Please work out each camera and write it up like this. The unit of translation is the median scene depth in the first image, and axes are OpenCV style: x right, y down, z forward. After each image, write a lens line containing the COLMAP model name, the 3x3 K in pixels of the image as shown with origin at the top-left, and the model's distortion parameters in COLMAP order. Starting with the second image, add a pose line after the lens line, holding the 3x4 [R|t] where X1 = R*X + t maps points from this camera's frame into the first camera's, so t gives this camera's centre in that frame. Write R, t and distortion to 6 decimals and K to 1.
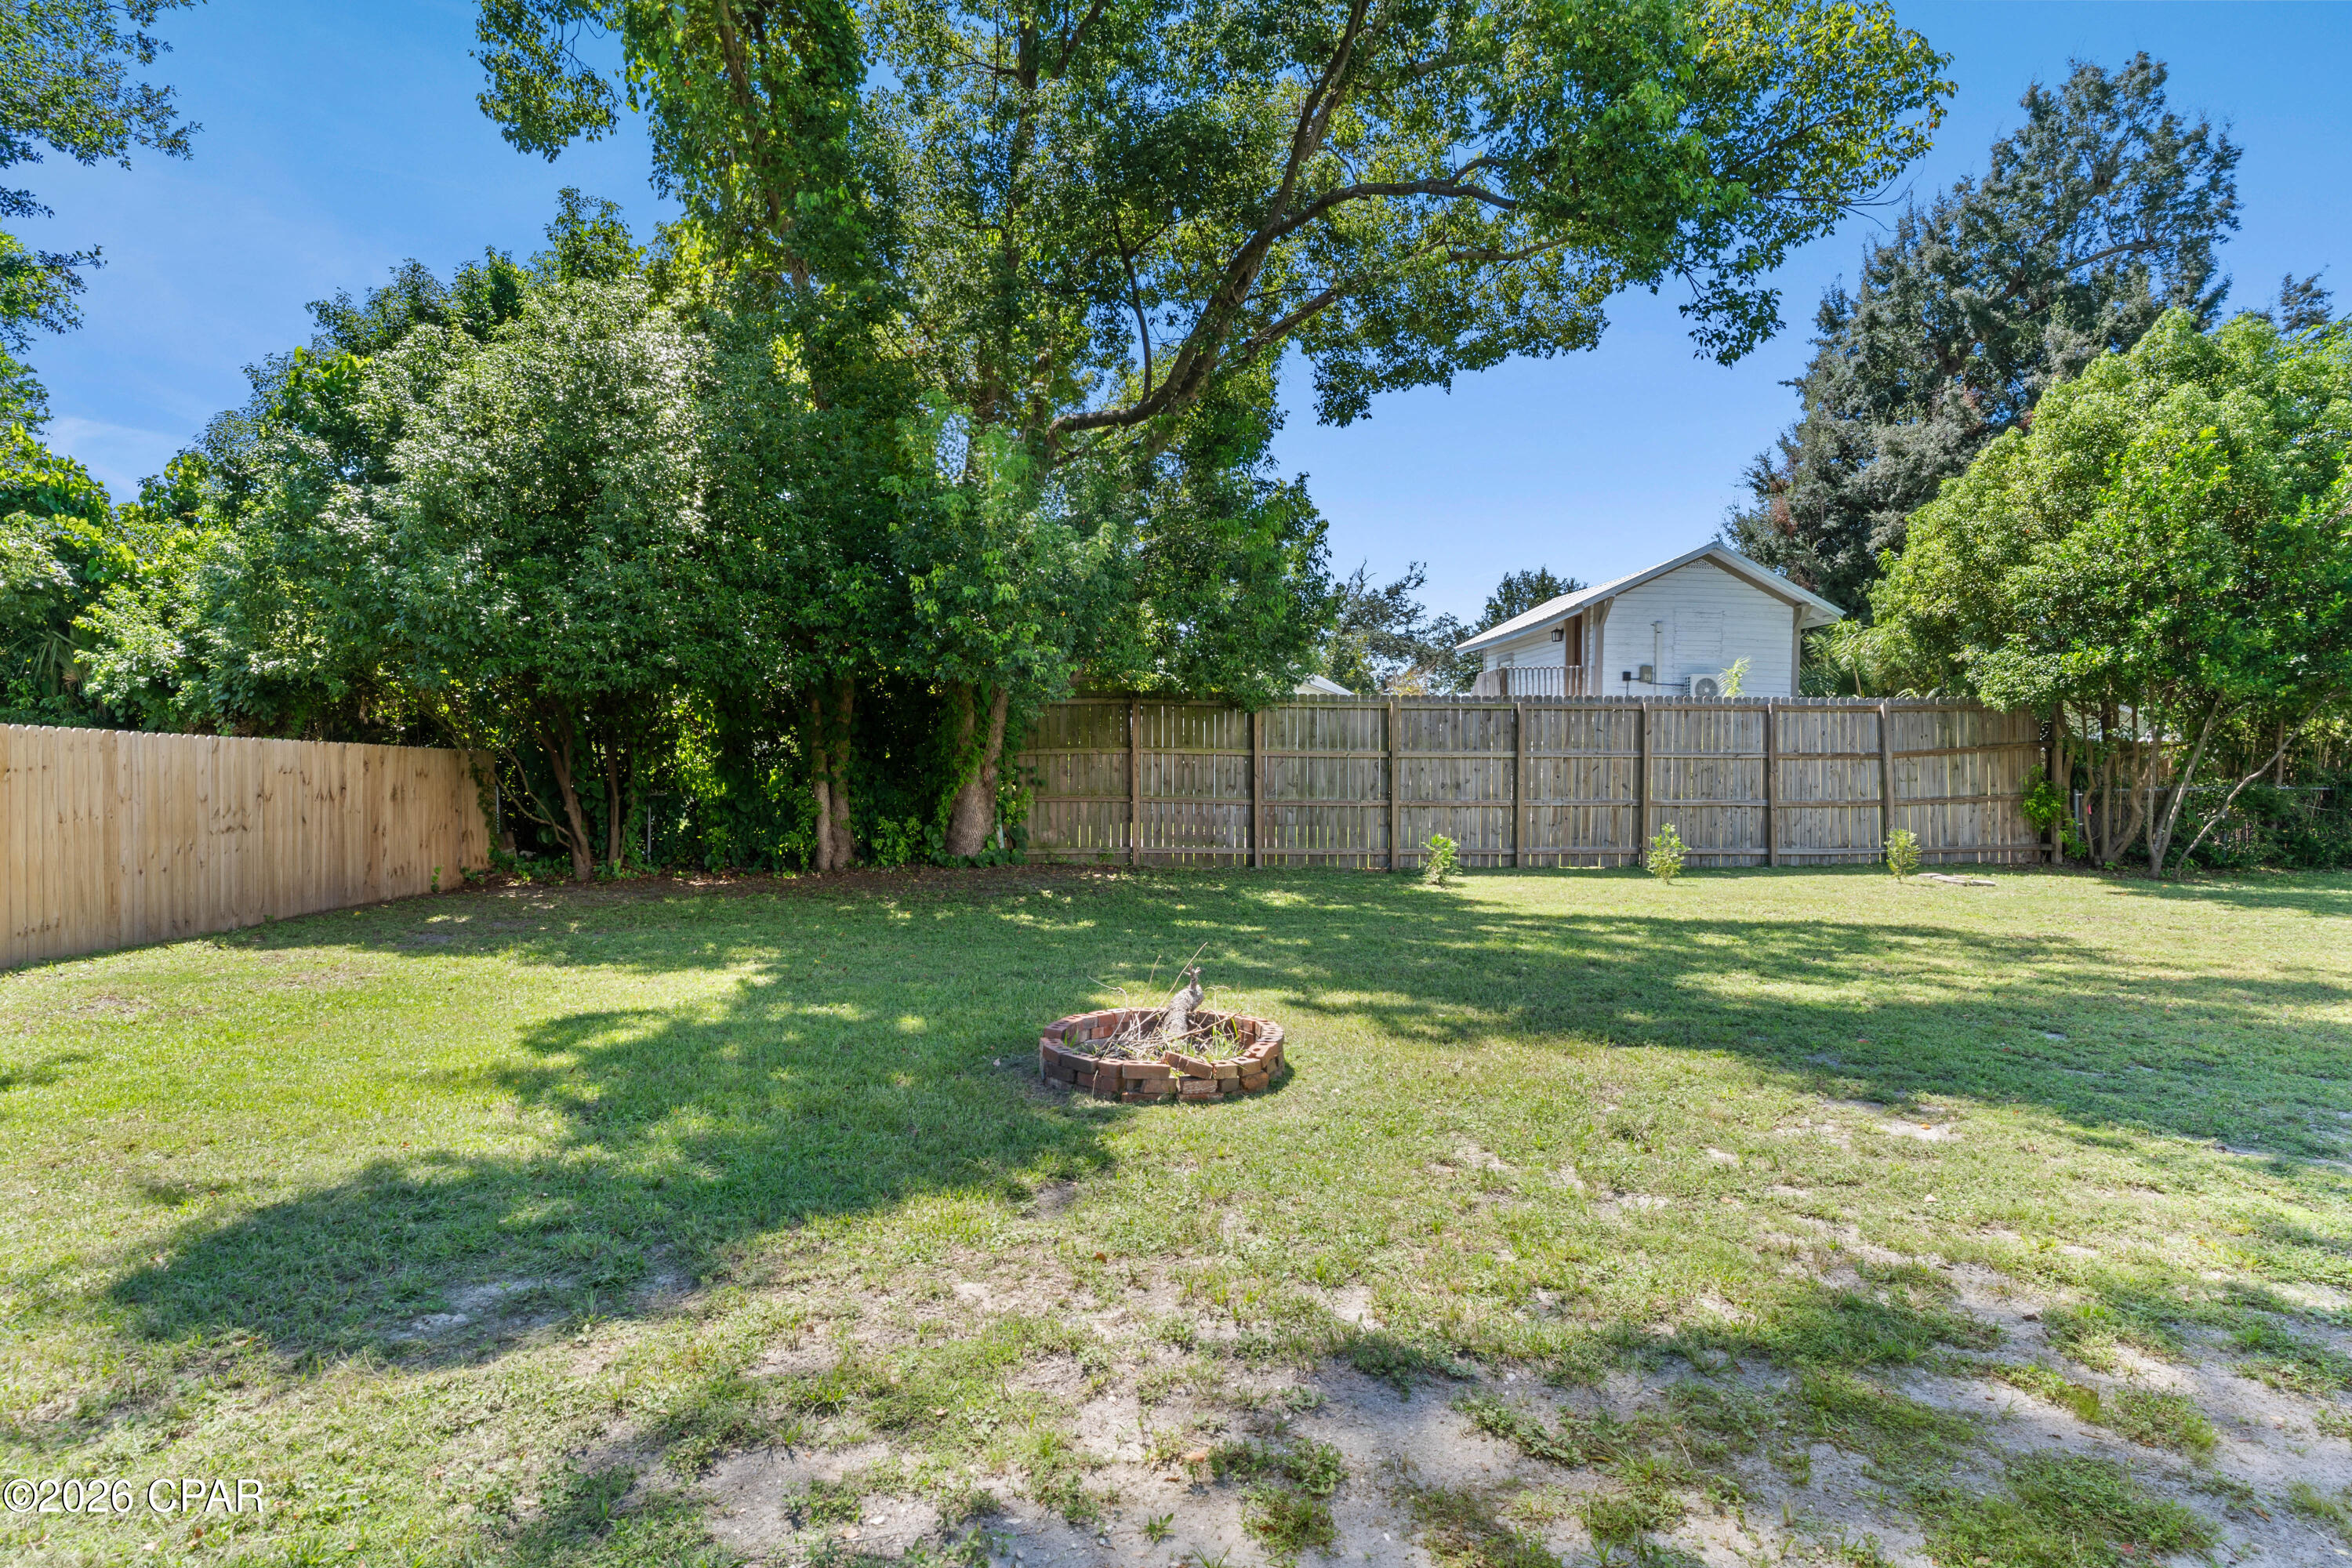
lens RADIAL K [[1253.4, 0, 1178.8], [0, 1253.4, 779.1], [0, 0, 1]] dist [-0.000120, -0.001015]
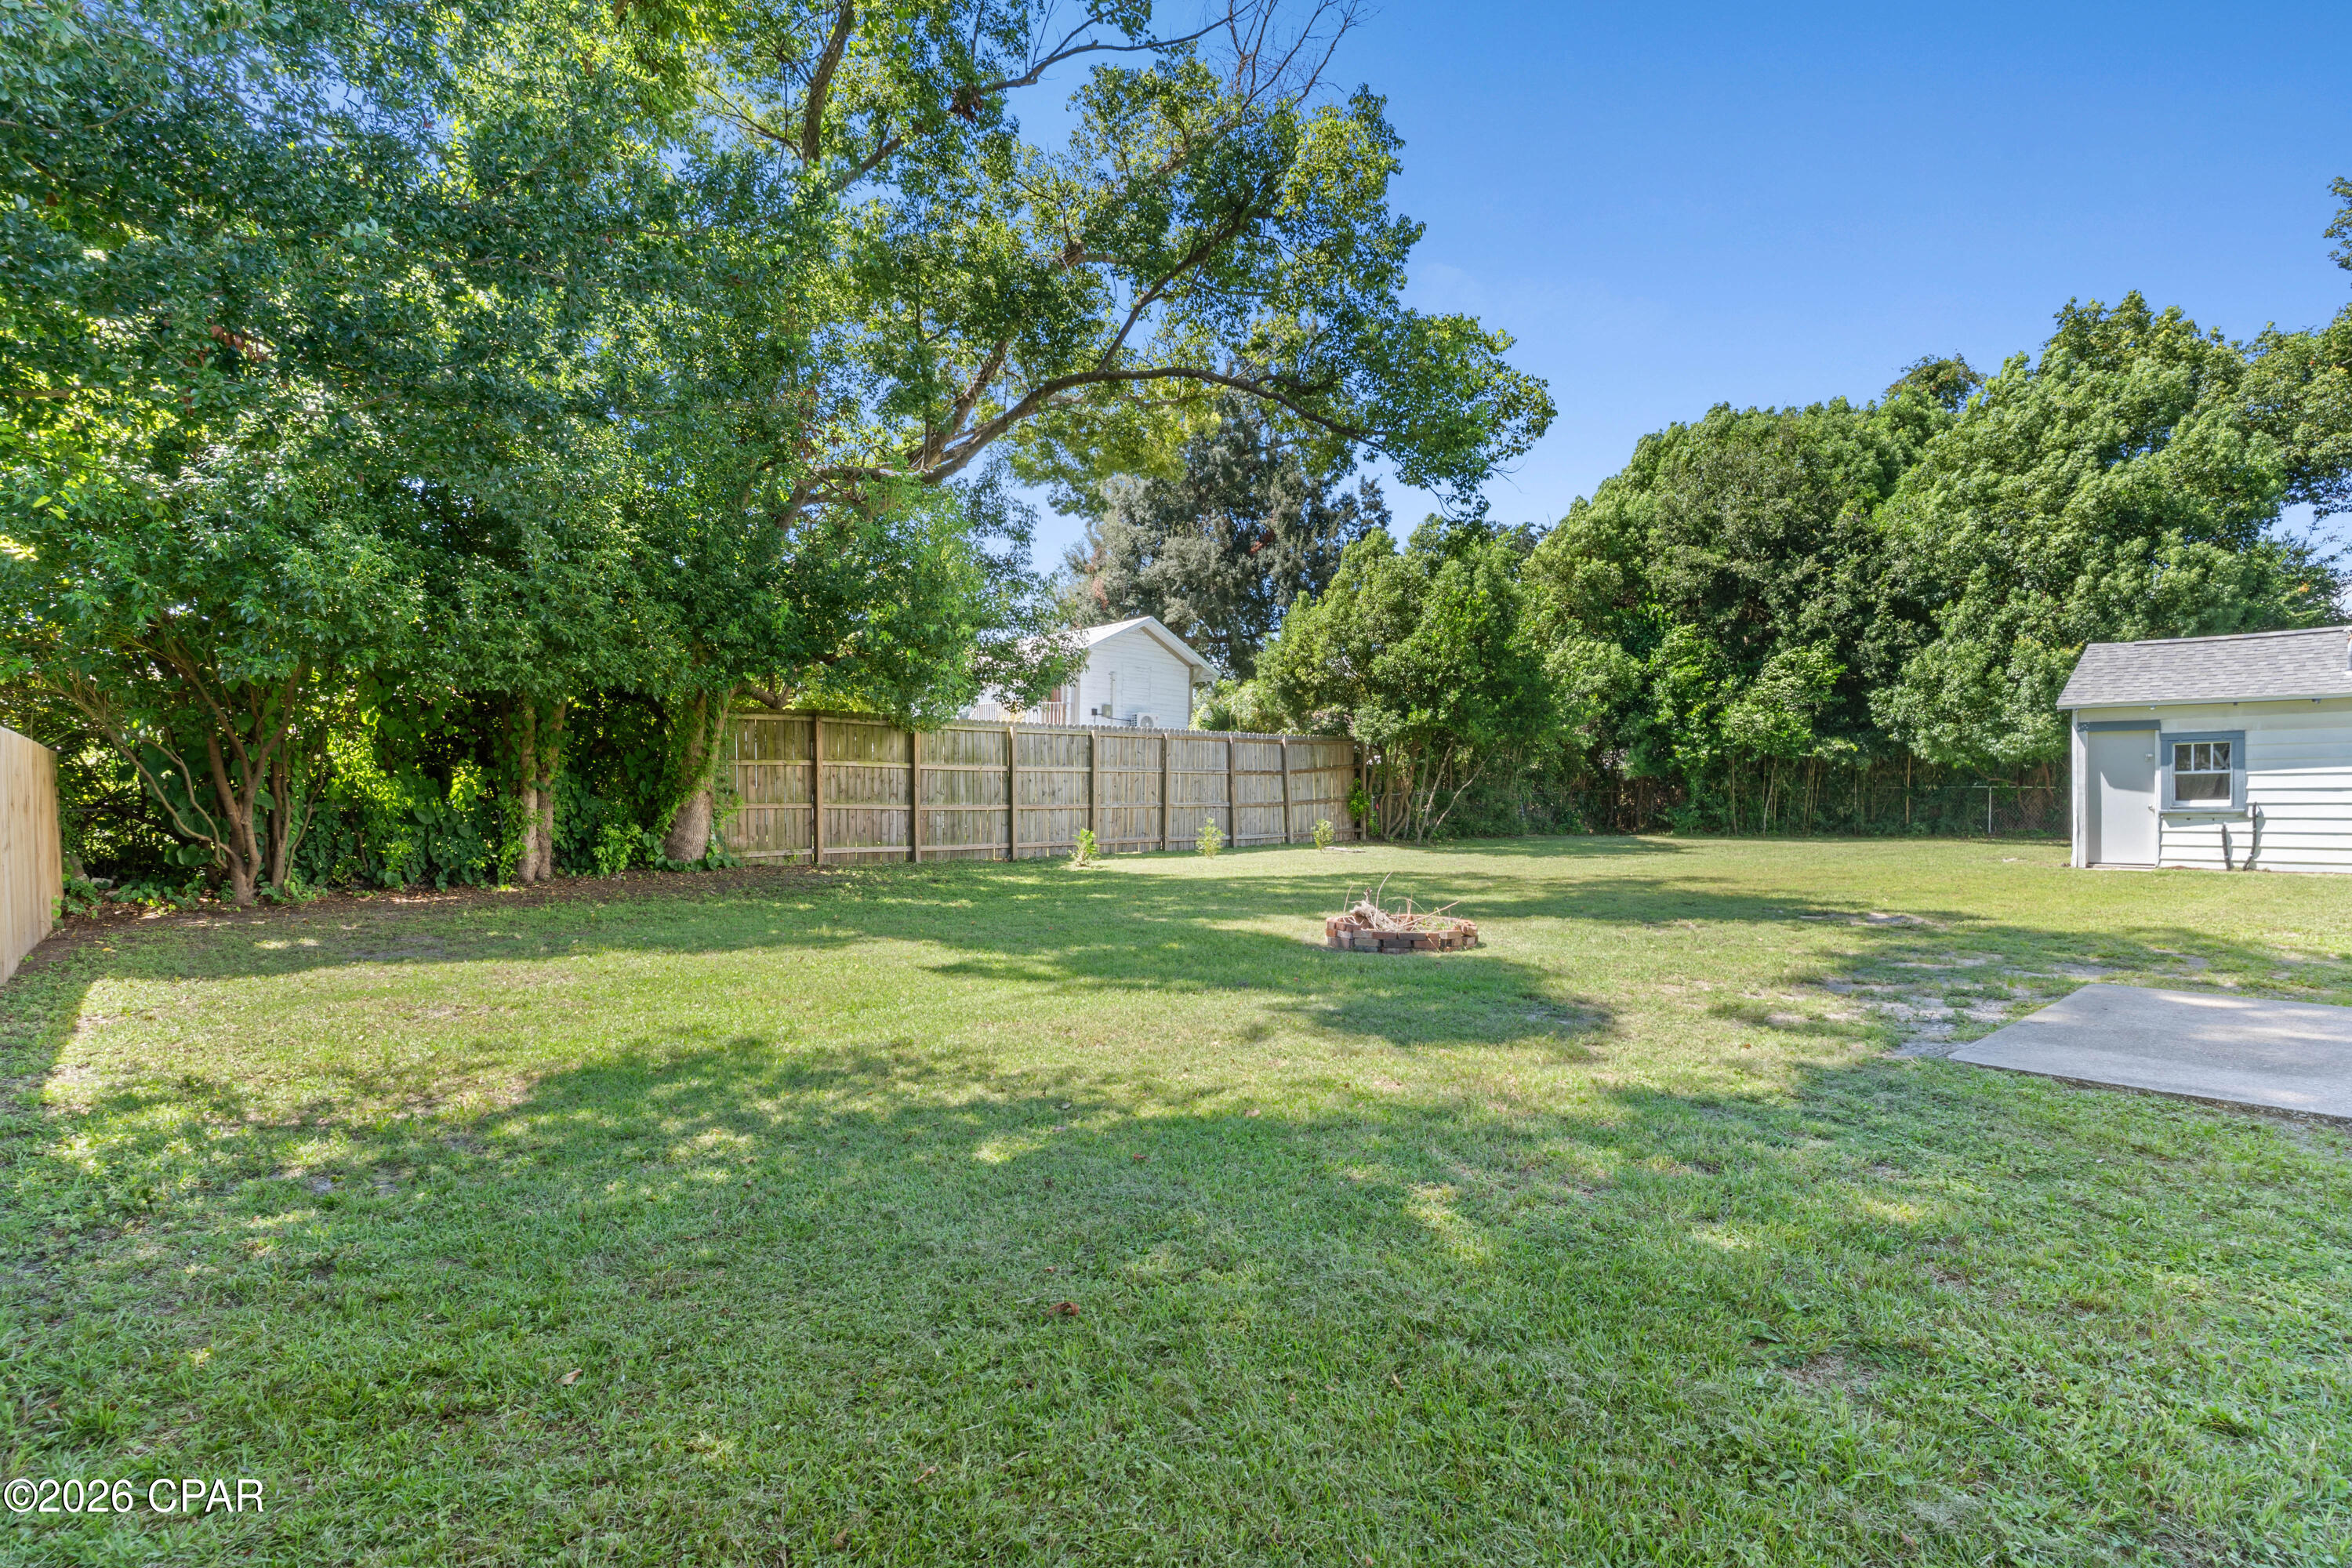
lens RADIAL K [[1137.1, 0, 1174.2], [0, 1137.1, 785.4], [0, 0, 1]] dist [-0.003087, 0.002403]
pose [[0.792279, 0.000136, 0.610159, -0.399856], [0.003751, 0.999980, -0.005093, 0.003689], [-0.610148, 0.006324, 0.792262, -0.015067]]
